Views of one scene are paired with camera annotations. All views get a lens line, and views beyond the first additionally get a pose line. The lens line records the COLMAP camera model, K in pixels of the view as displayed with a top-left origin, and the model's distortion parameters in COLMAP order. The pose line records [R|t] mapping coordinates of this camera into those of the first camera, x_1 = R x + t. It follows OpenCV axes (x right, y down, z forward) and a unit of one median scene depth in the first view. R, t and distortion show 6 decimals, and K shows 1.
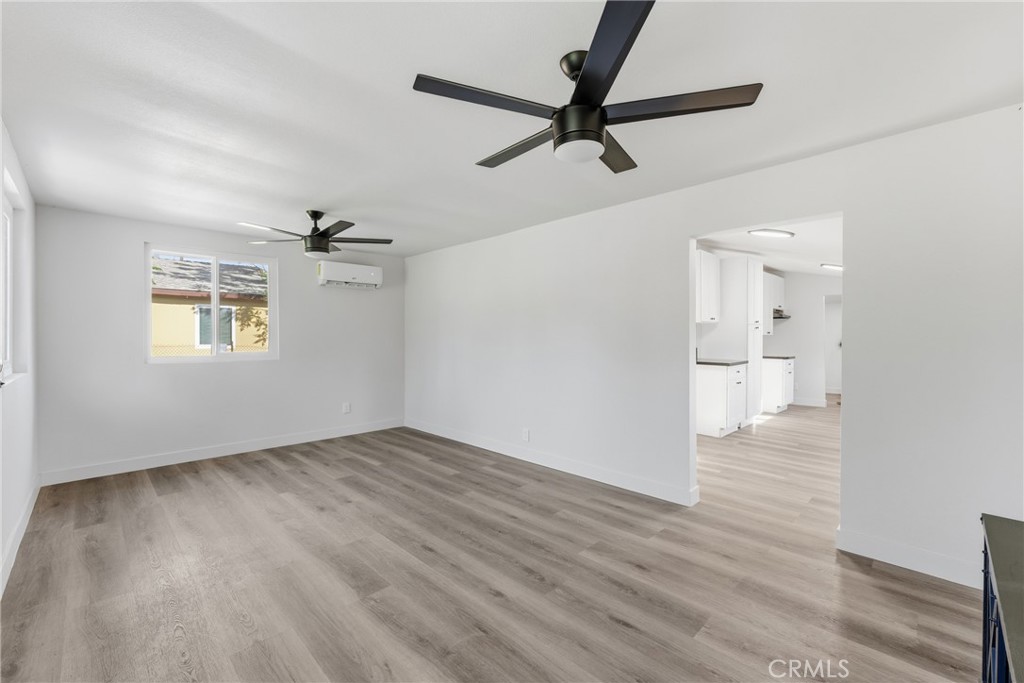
lens RADIAL K [[423.8, 0, 512.0], [0, 423.8, 341.5], [0, 0, 1]] dist [-0.000241, 0.000057]
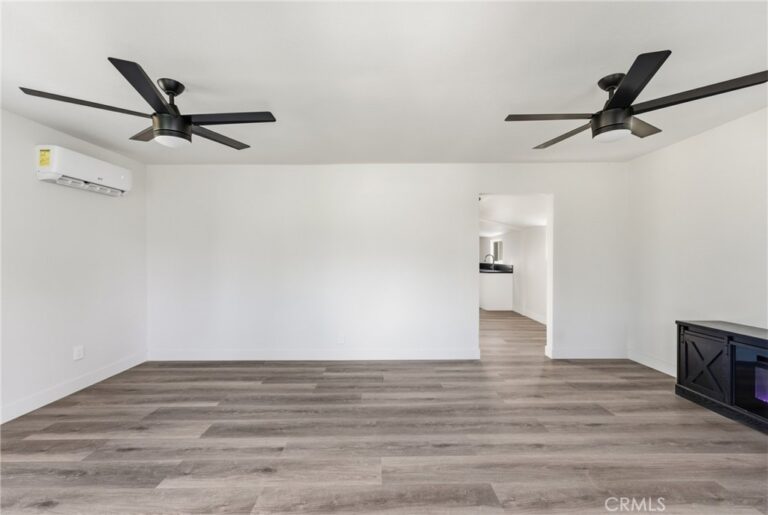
lens RADIAL K [[305.8, 0, 381.0], [0, 305.8, 262.2], [0, 0, 1]] dist [-0.001211, 0.000088]
pose [[0.702106, -0.008387, 0.712023, -0.638973], [0.010153, 0.999947, 0.001766, 0.007598], [-0.712000, 0.005989, 0.702153, 0.406635]]
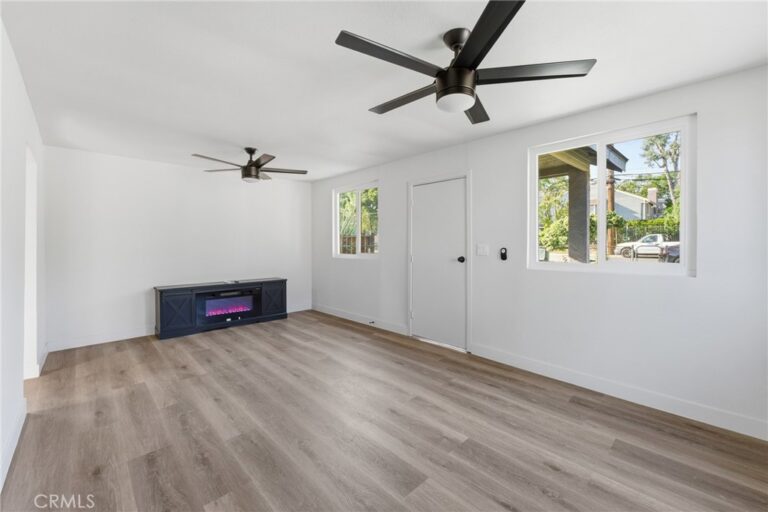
lens RADIAL K [[318.0, 0, 379.8], [0, 318.0, 245.0], [0, 0, 1]] dist [-0.000040, 0.000108]
pose [[-0.999555, 0.002009, 0.029765, -0.400436], [0.002421, 0.999902, 0.013785, -0.011796], [-0.029735, 0.013851, -0.999462, 1.594430]]
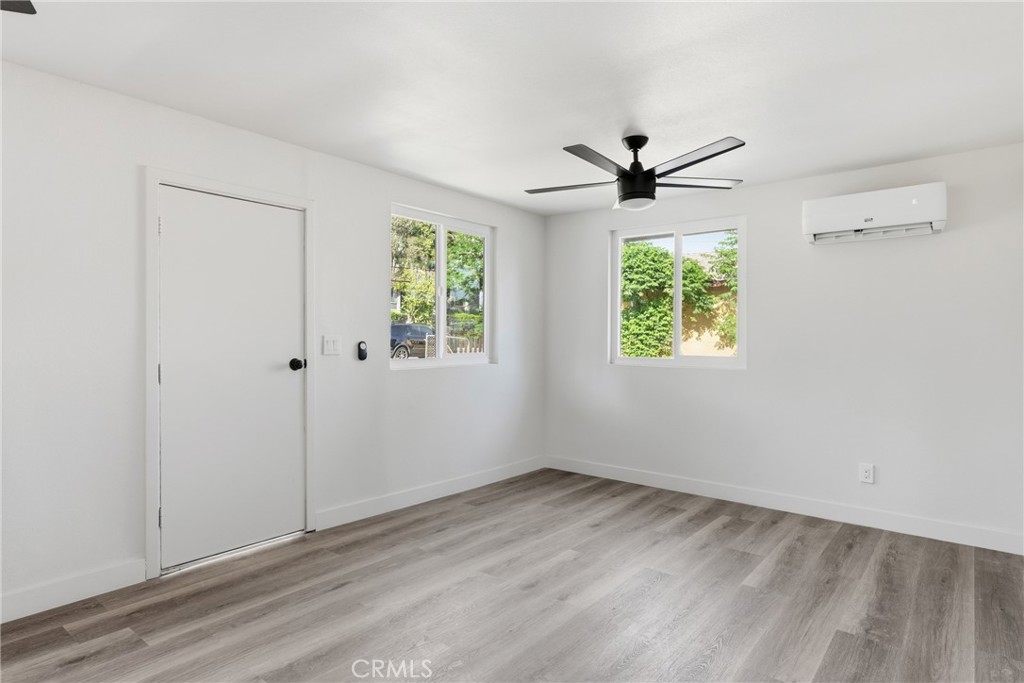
lens RADIAL K [[574.3, 0, 512.0], [0, 574.3, 341.5], [0, 0, 1]] dist [0.002647, 0.000858]
pose [[0.106685, 0.011041, -0.994232, 0.417142], [-0.016898, 0.999814, 0.009290, -0.004715], [0.994149, 0.015809, 0.106852, 0.786667]]
